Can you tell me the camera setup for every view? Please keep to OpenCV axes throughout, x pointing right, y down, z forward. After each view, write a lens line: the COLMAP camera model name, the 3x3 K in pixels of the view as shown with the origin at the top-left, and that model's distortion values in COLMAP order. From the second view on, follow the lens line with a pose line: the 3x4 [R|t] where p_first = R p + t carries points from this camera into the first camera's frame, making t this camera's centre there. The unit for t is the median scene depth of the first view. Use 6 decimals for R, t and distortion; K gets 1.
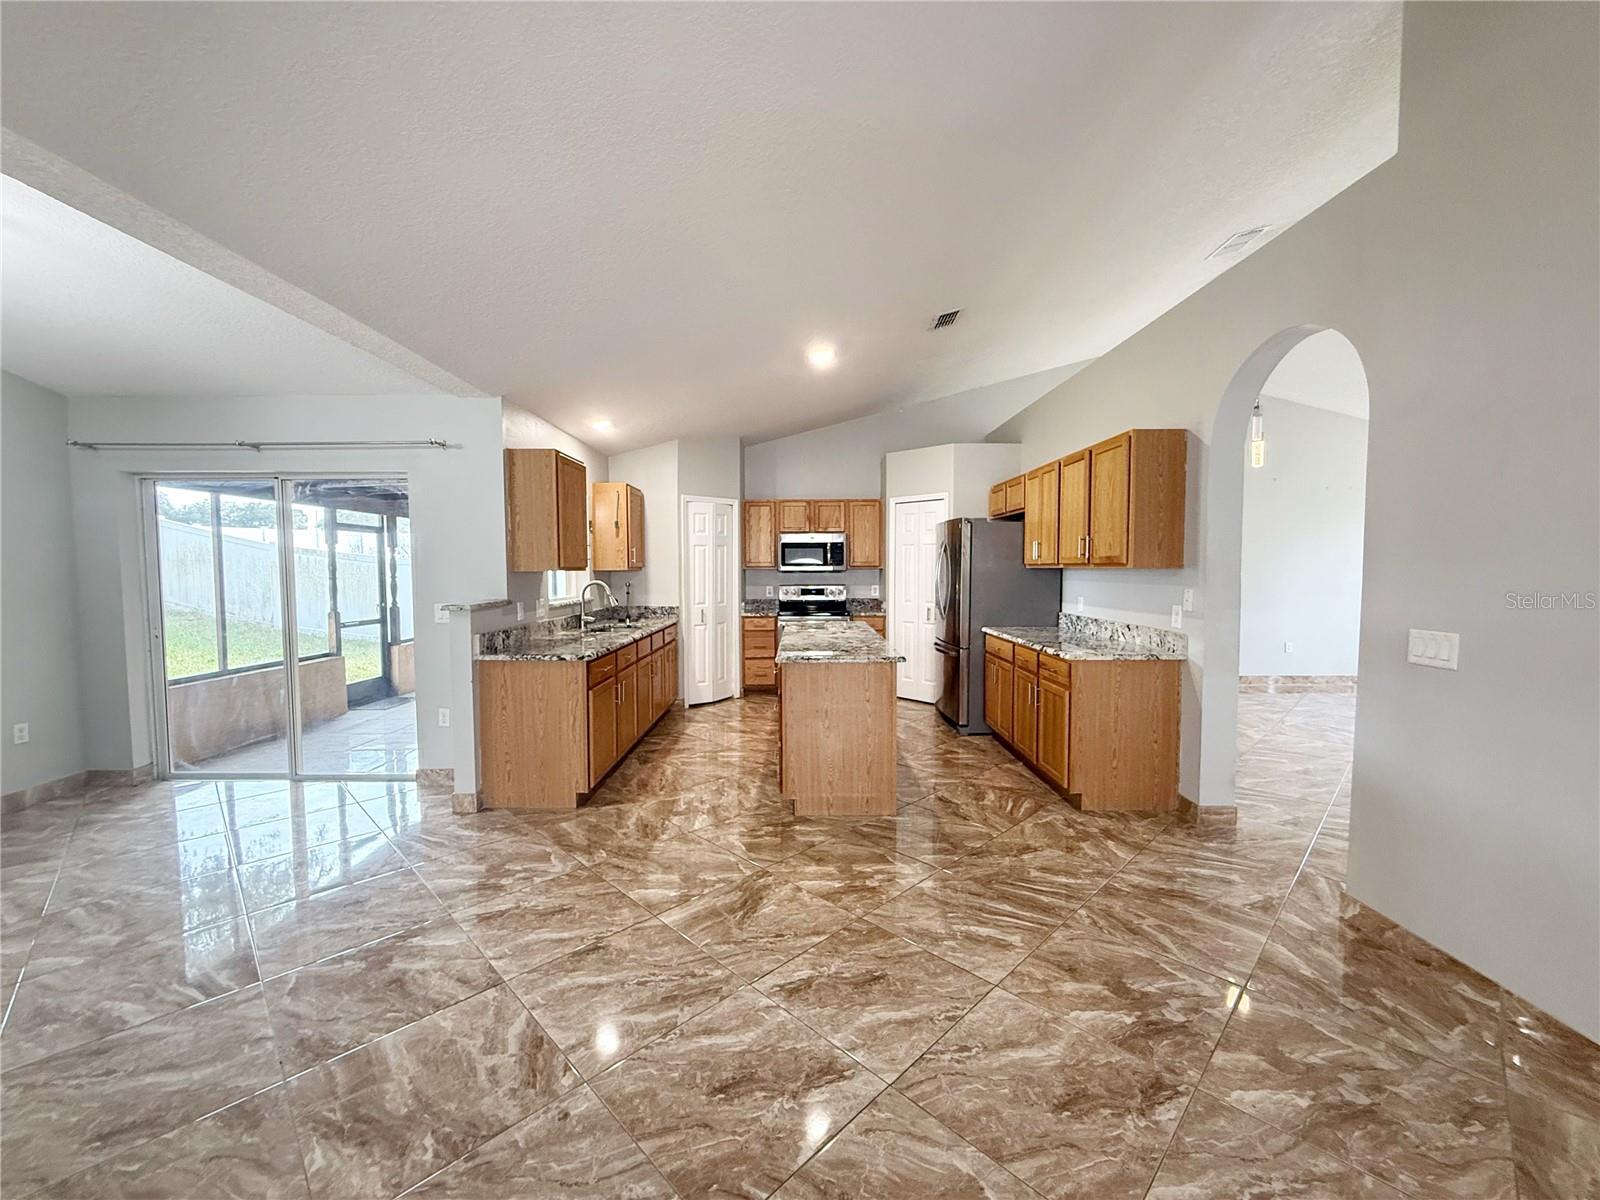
lens RADIAL K [[638.1, 0, 795.0], [0, 638.1, 599.9], [0, 0, 1]] dist [0.000617, 0.000001]
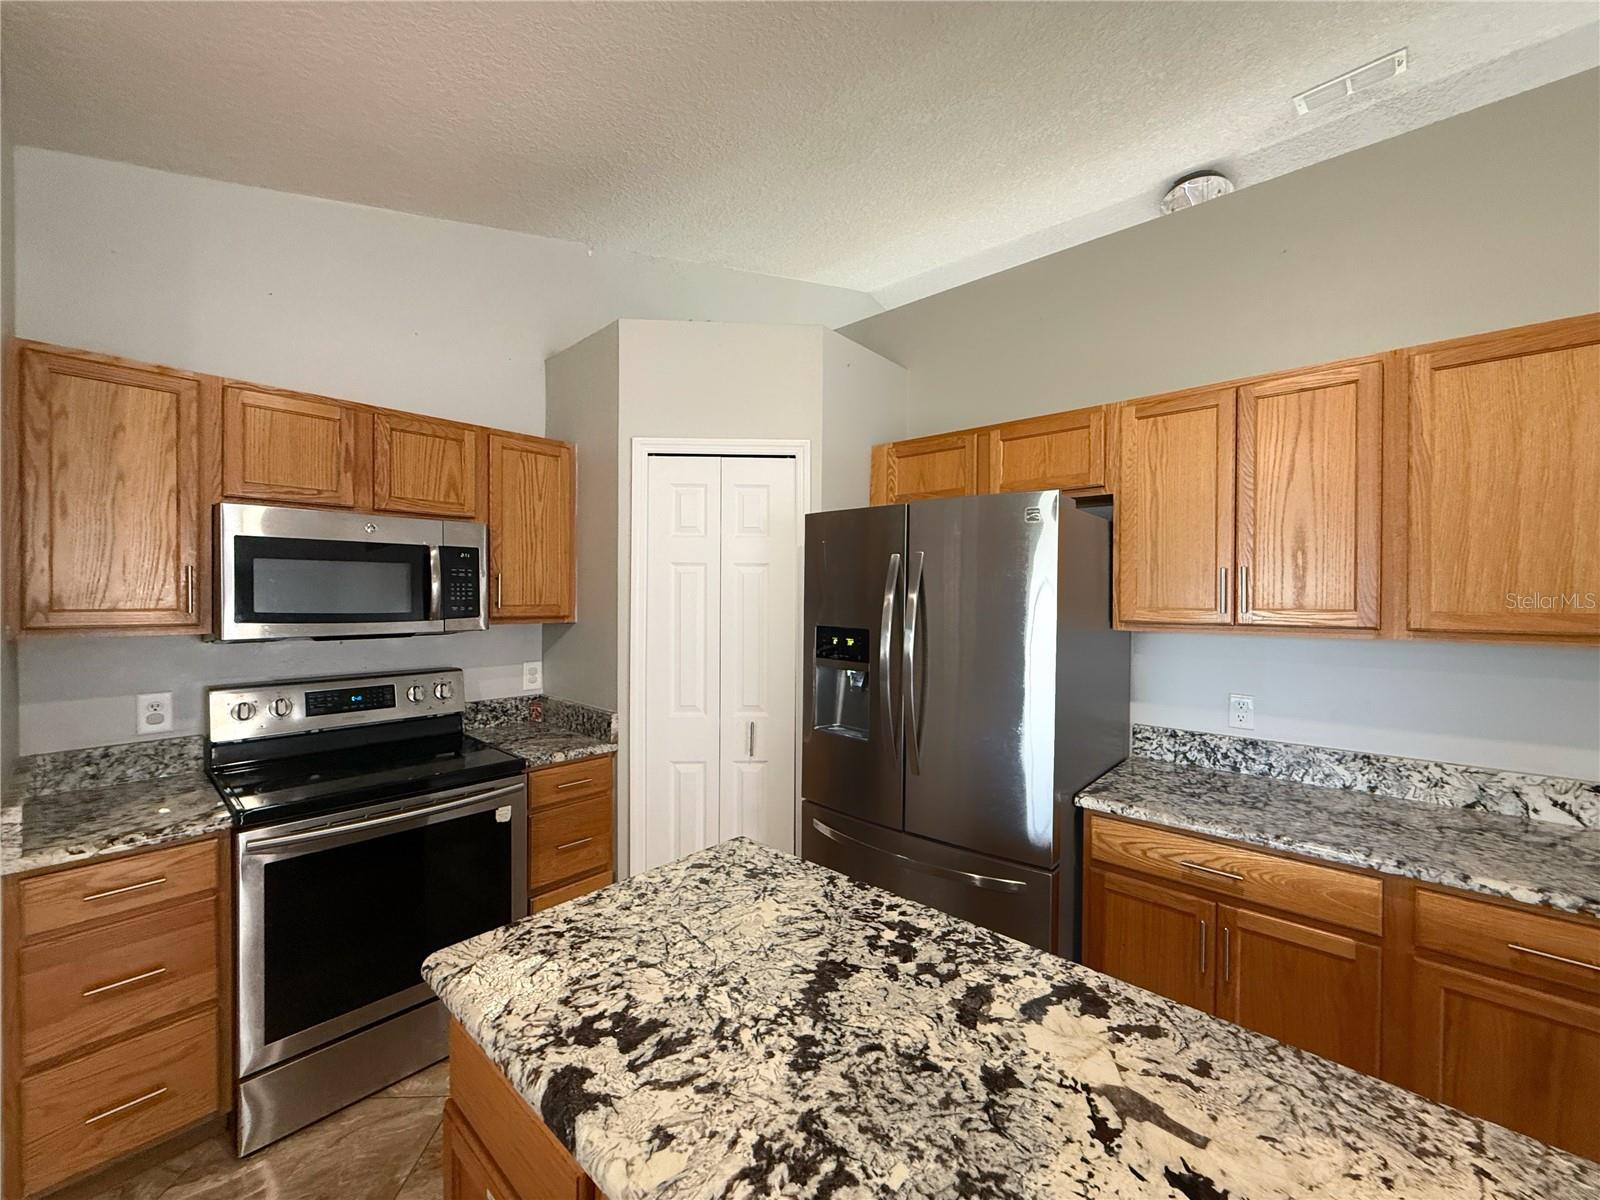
lens RADIAL K [[638.1, 0, 795.0], [0, 638.1, 599.9], [0, 0, 1]] dist [0.000617, 0.000001]
pose [[0.665854, 0.000488, 0.746082, -0.121051], [0.032015, 0.999060, -0.029226, -0.088568], [-0.745395, 0.043347, 0.665212, 1.209399]]
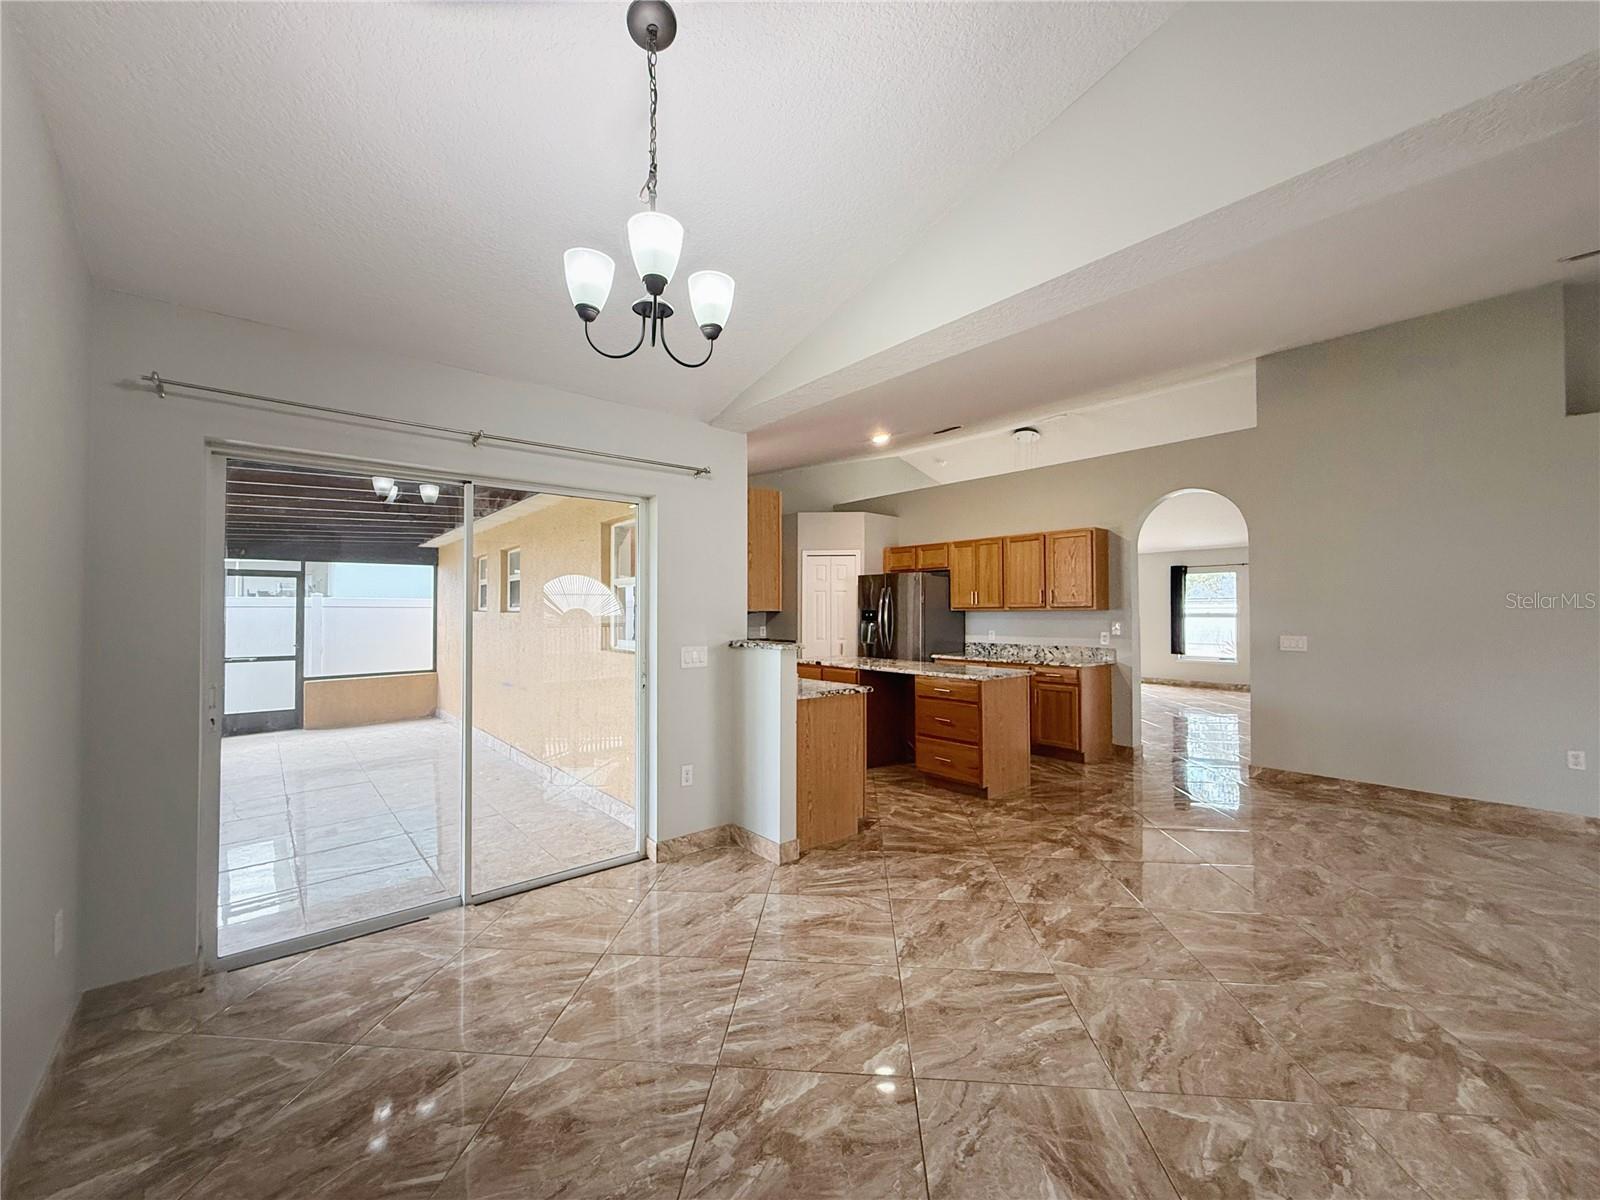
lens RADIAL K [[638.1, 0, 795.0], [0, 638.1, 599.9], [0, 0, 1]] dist [0.000617, 0.000001]
pose [[0.761893, 0.014459, 0.647541, -1.089422], [0.032867, 0.997600, -0.060947, 0.000285], [-0.646868, 0.067718, 0.759589, 0.231203]]
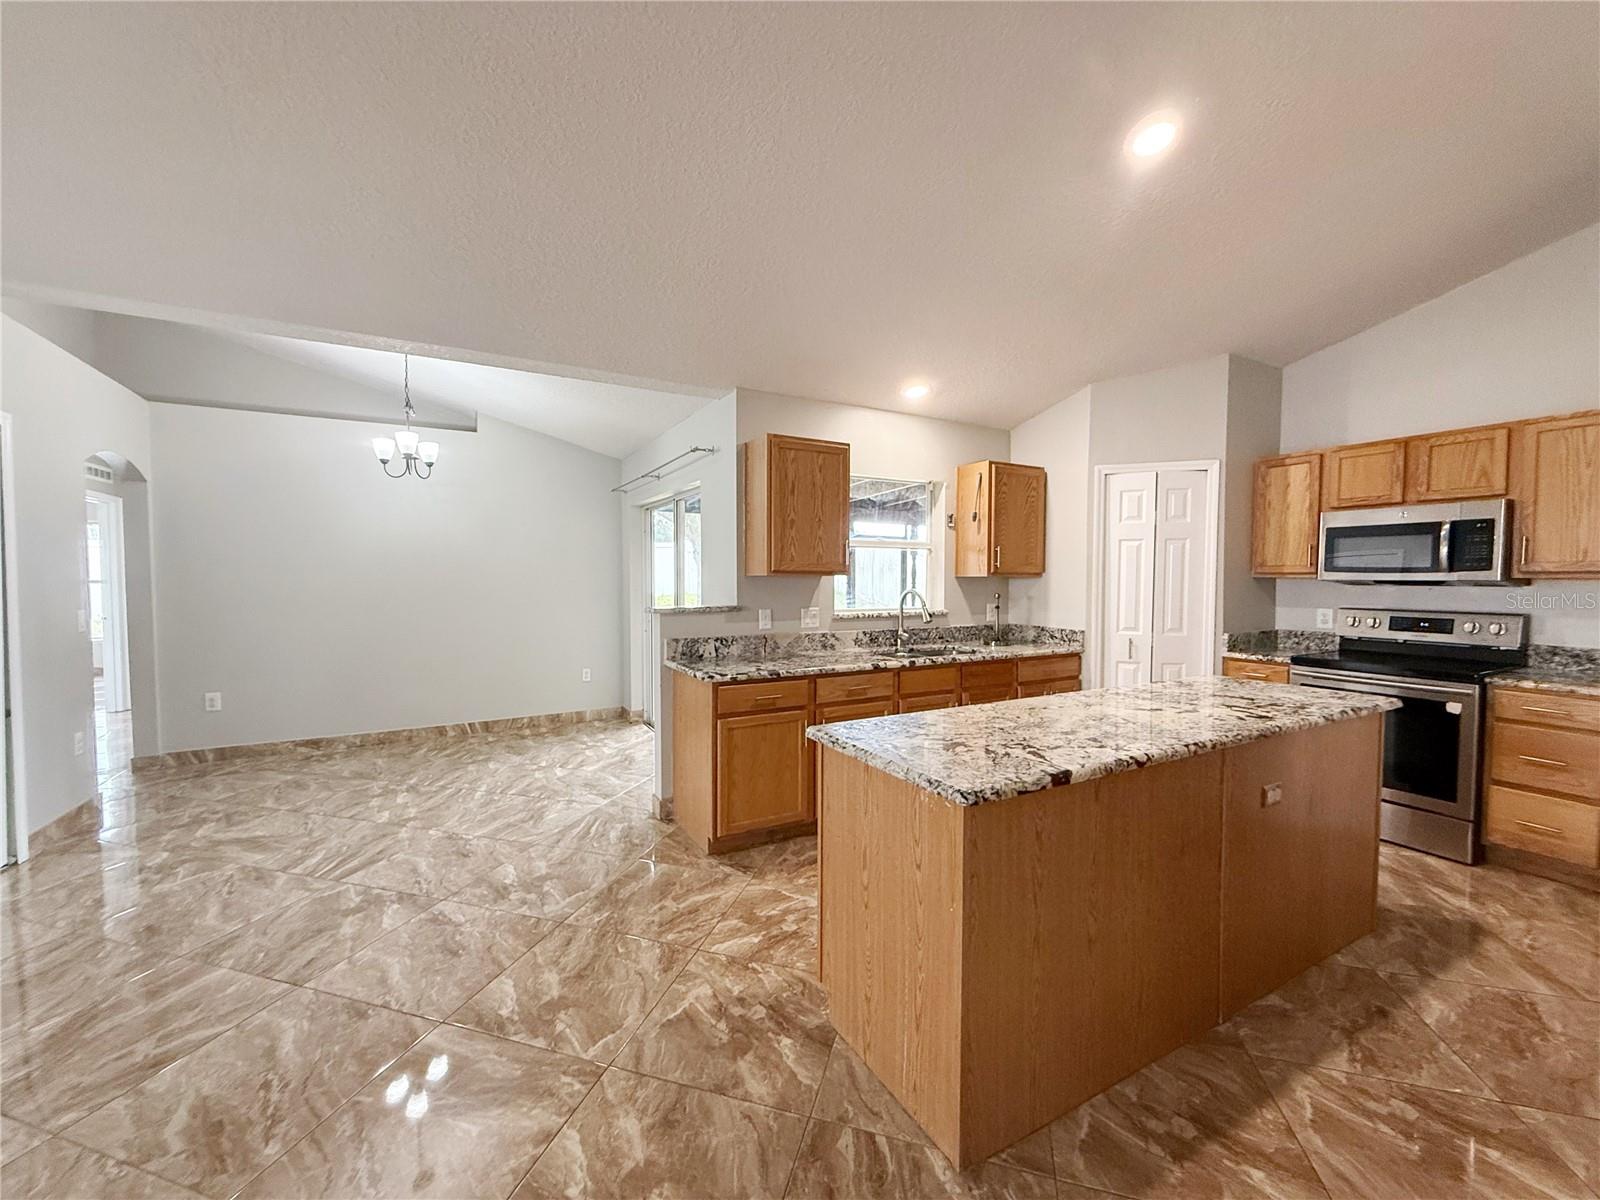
lens RADIAL K [[638.1, 0, 795.0], [0, 638.1, 599.9], [0, 0, 1]] dist [0.000617, 0.000001]
pose [[0.487288, 0.037612, -0.872431, 0.428381], [-0.050525, 0.998613, 0.014831, -0.028259], [0.871778, 0.036853, 0.488512, 0.660520]]
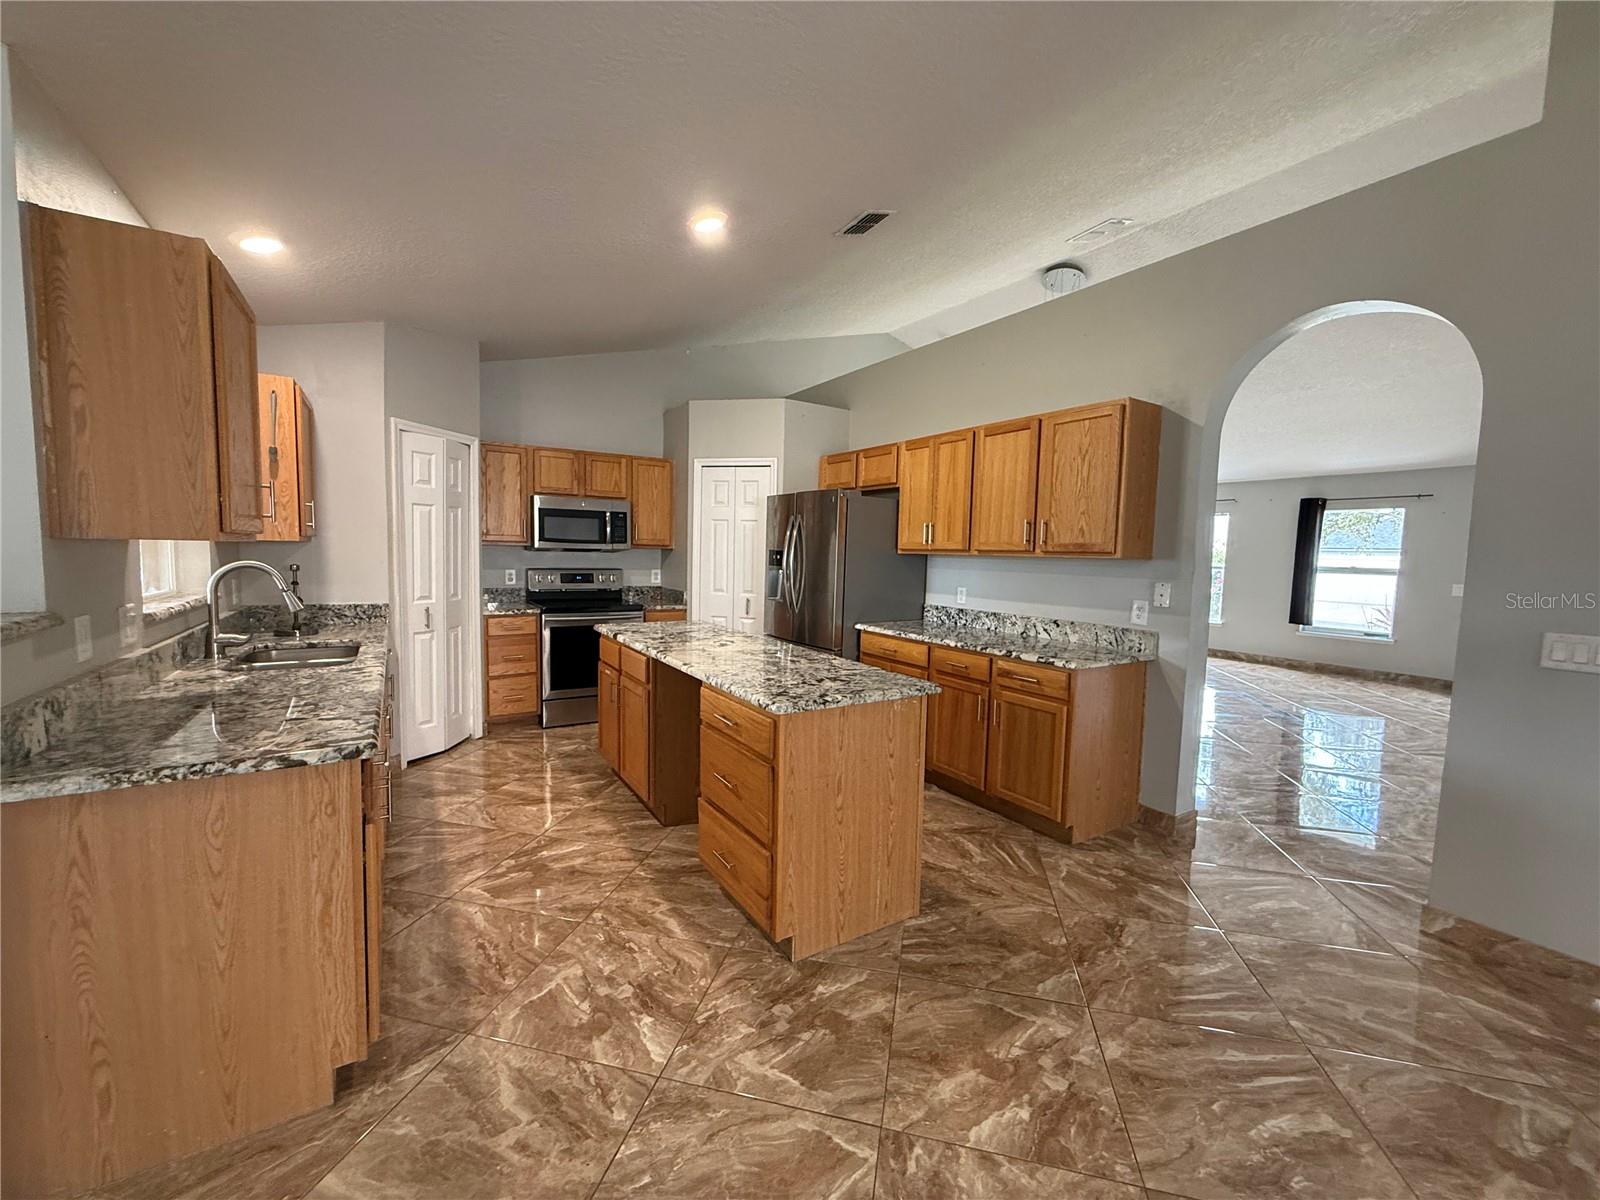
lens RADIAL K [[638.1, 0, 795.0], [0, 638.1, 599.9], [0, 0, 1]] dist [0.000617, 0.000001]
pose [[0.845033, -0.018045, 0.534409, -0.297678], [0.000883, 0.999476, 0.032353, -0.021144], [-0.534713, -0.026867, 0.844607, 0.476976]]
